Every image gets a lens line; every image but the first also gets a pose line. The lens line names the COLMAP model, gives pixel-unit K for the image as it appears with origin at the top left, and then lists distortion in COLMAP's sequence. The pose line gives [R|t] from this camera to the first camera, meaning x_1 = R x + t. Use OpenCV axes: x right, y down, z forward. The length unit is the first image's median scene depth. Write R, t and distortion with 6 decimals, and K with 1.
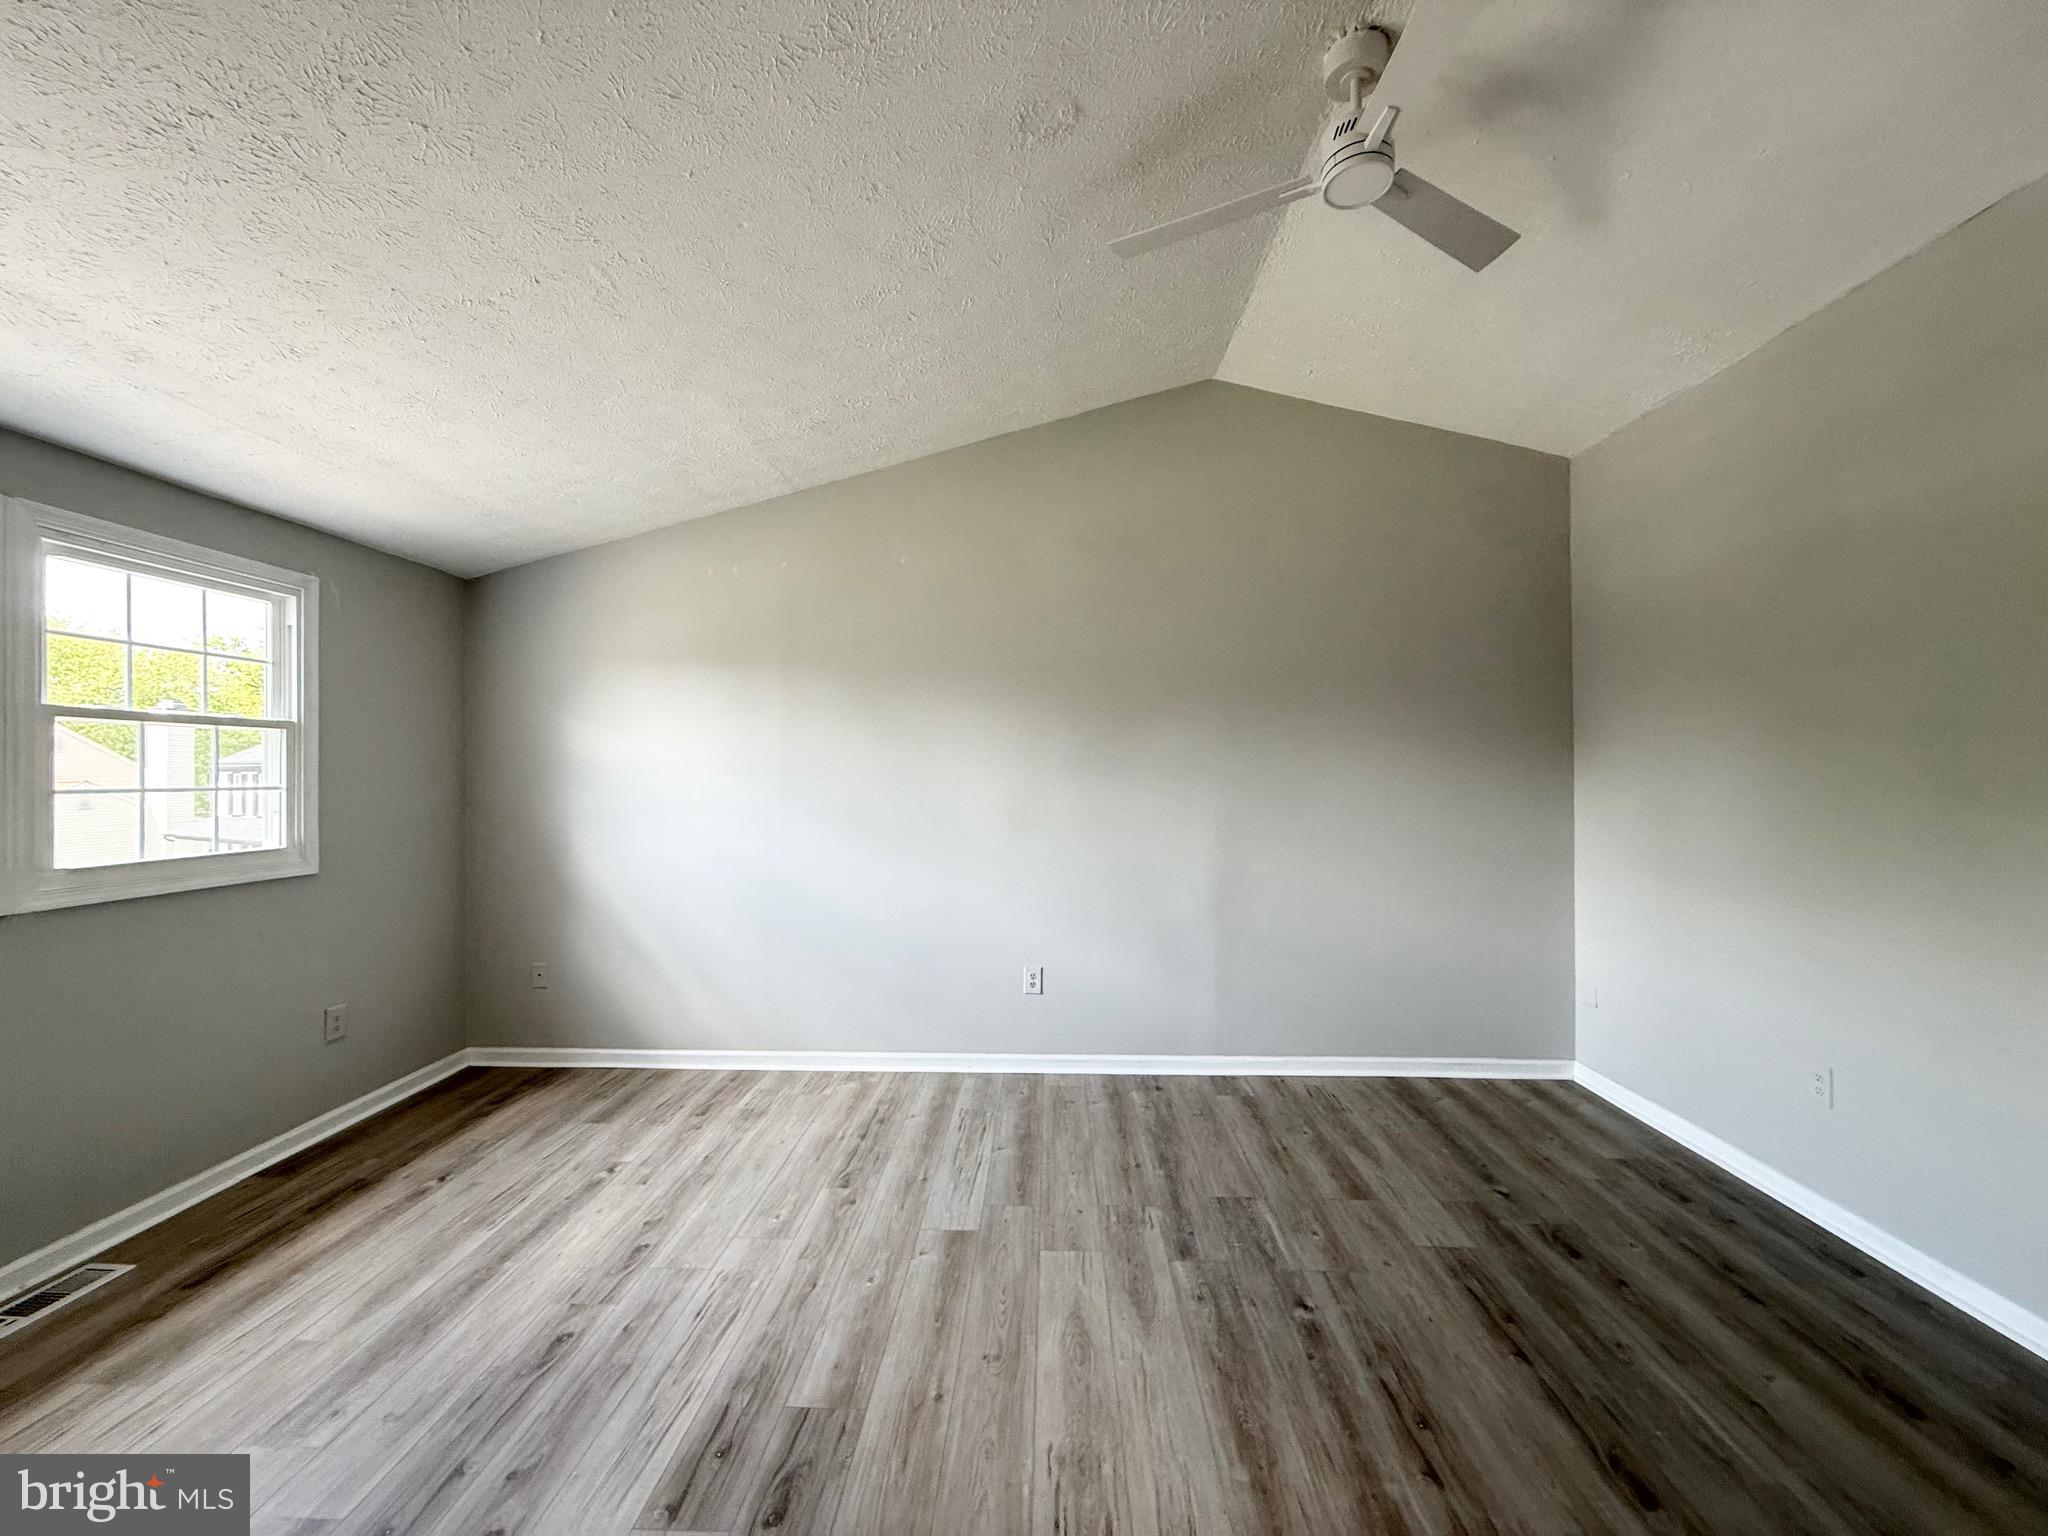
lens RADIAL K [[811.9, 0, 1017.3], [0, 811.9, 760.3], [0, 0, 1]] dist [-0.008546, -0.000124]
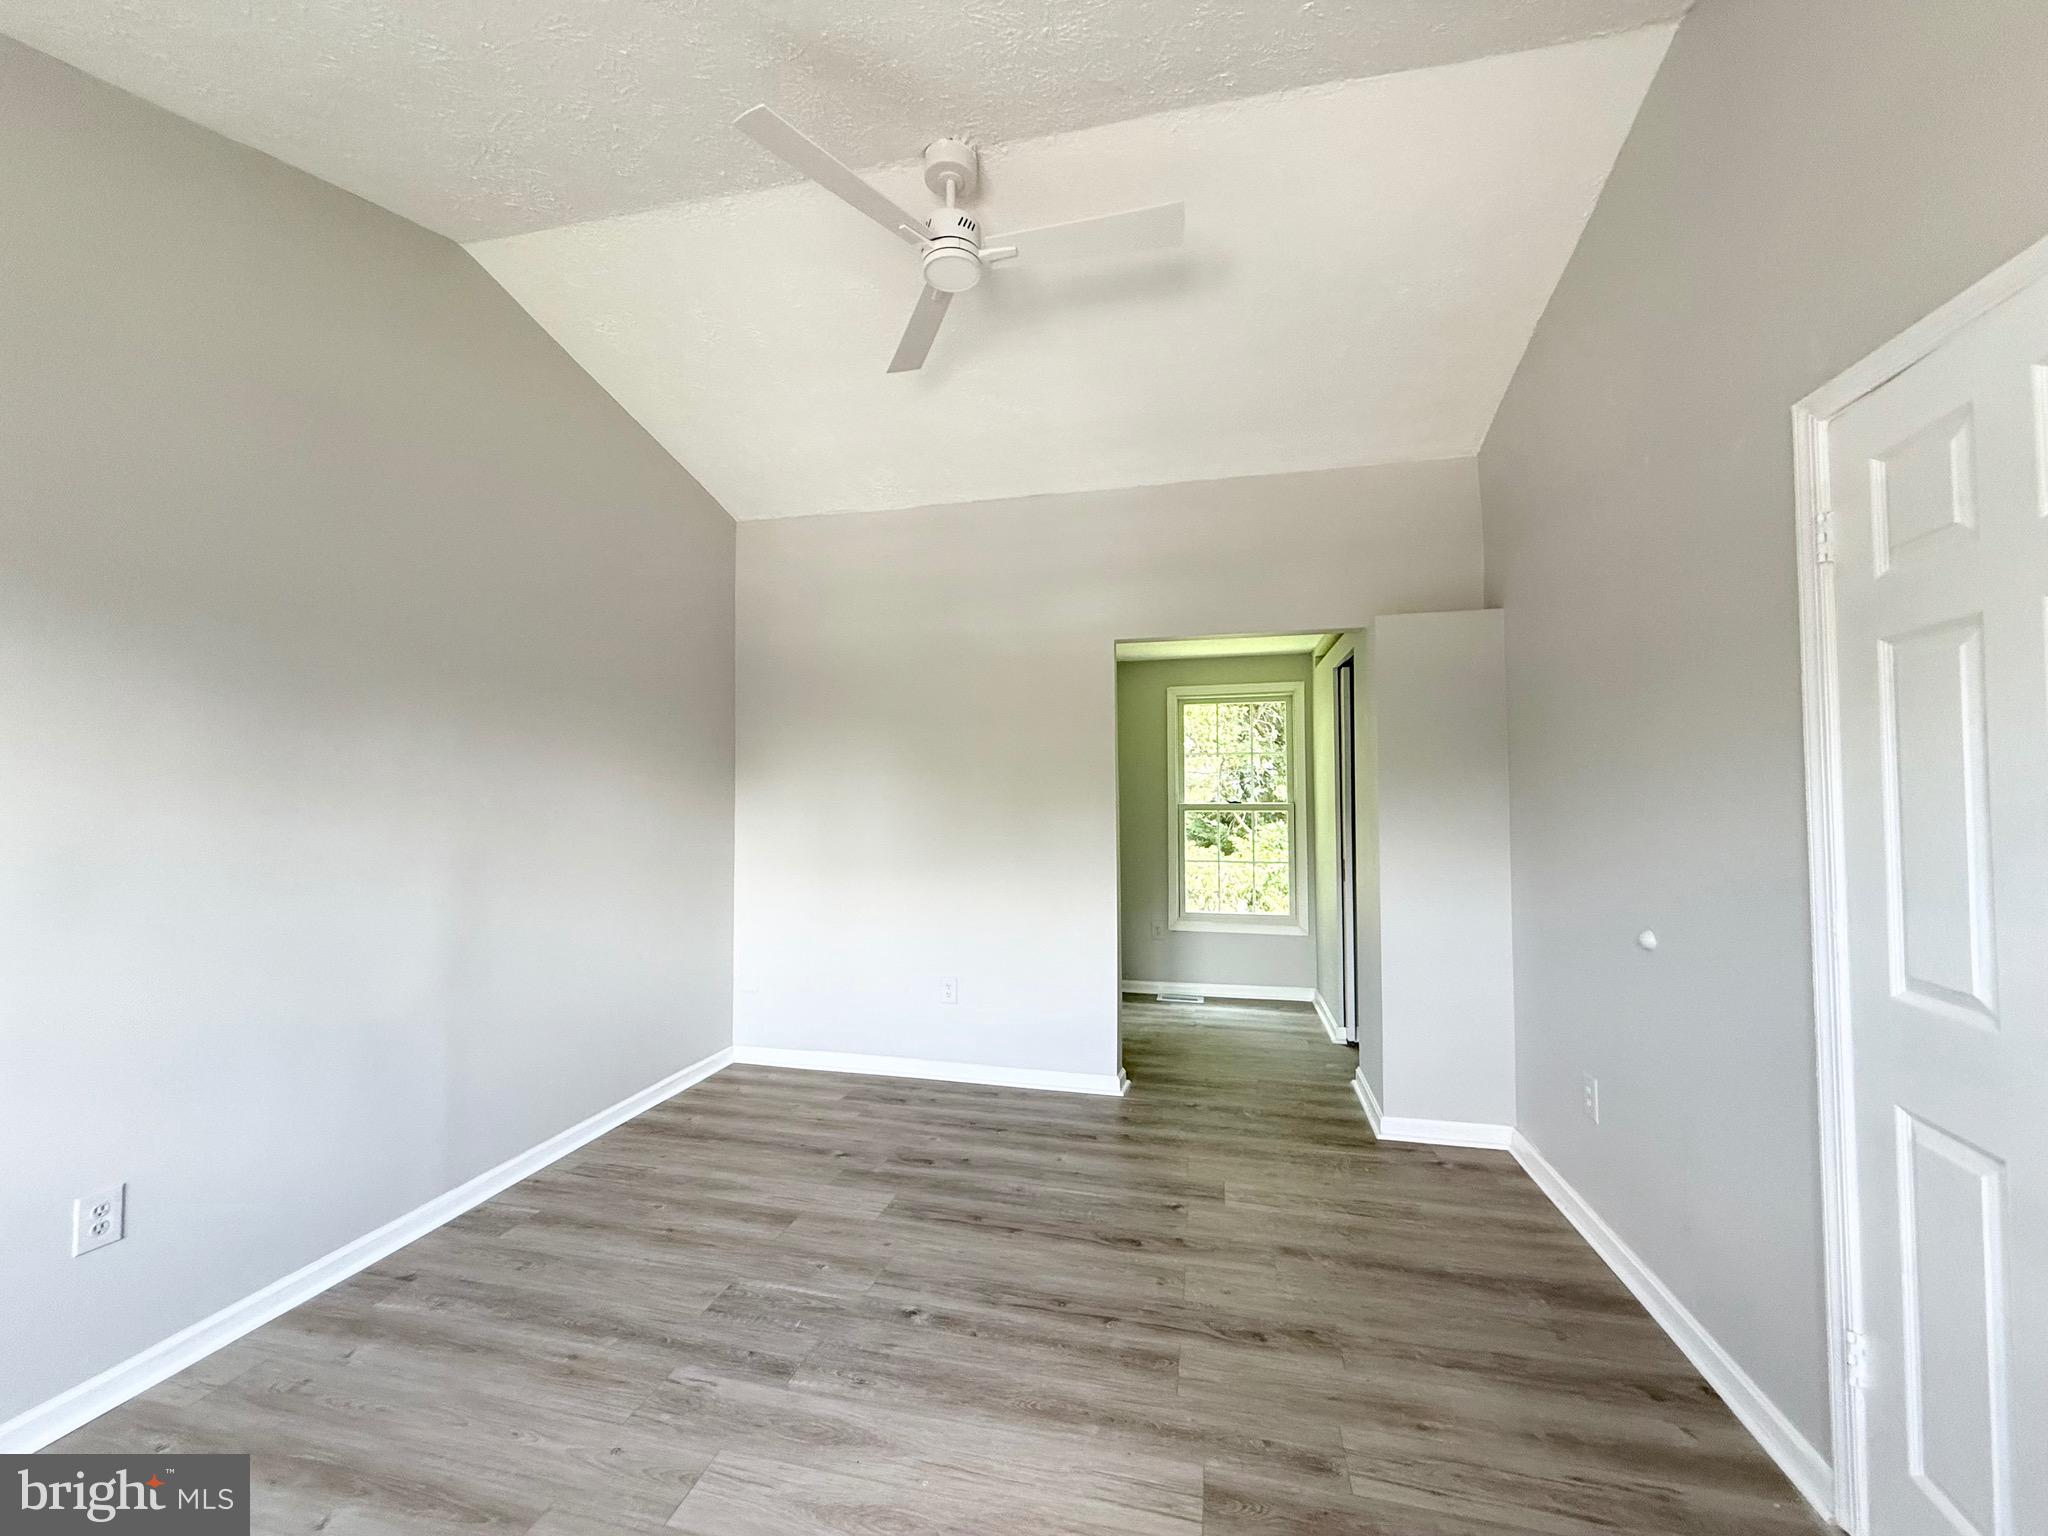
lens RADIAL K [[821.1, 0, 1024.0], [0, 821.1, 768.0], [0, 0, 1]] dist [-0.000838, 0.000006]
pose [[0.185134, 0.031386, 0.982212, -0.523885], [-0.011886, 0.999488, -0.029698, 0.020339], [-0.982641, -0.006177, 0.185413, 0.549150]]
